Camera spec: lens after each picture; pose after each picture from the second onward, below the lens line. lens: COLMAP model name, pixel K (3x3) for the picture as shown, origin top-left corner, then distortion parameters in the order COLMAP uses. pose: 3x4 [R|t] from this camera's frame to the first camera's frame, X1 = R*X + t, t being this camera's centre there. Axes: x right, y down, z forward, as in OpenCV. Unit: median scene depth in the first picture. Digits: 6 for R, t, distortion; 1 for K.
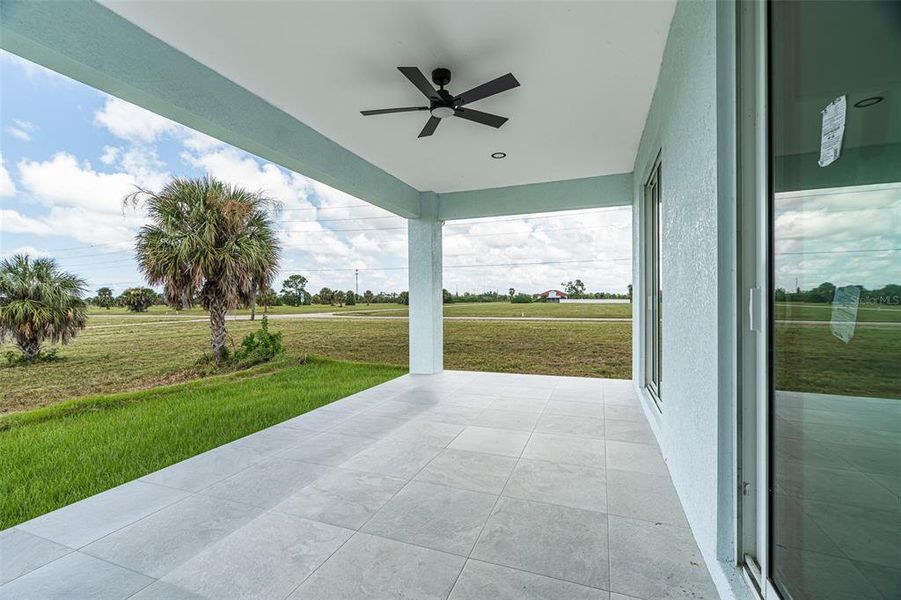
lens RADIAL K [[390.9, 0, 456.0], [0, 390.9, 295.5], [0, 0, 1]] dist [-0.000091, -0.000103]
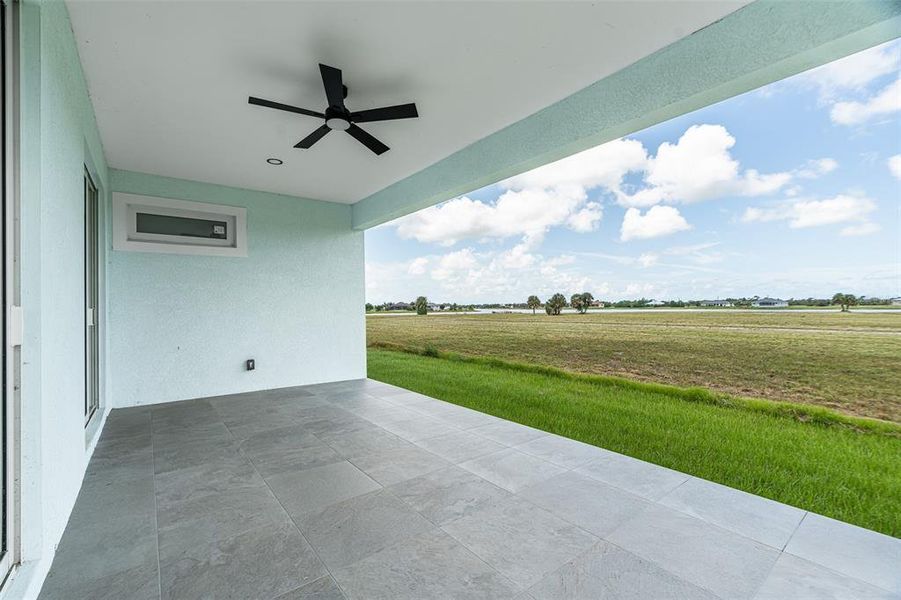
lens RADIAL K [[390.9, 0, 458.9], [0, 390.9, 305.8], [0, 0, 1]] dist [-0.000091, -0.000103]
pose [[-0.511087, 0.017130, -0.859358, 0.966310], [0.024993, 0.999675, 0.005062, -0.005431], [0.859165, -0.018891, -0.511349, 2.513208]]
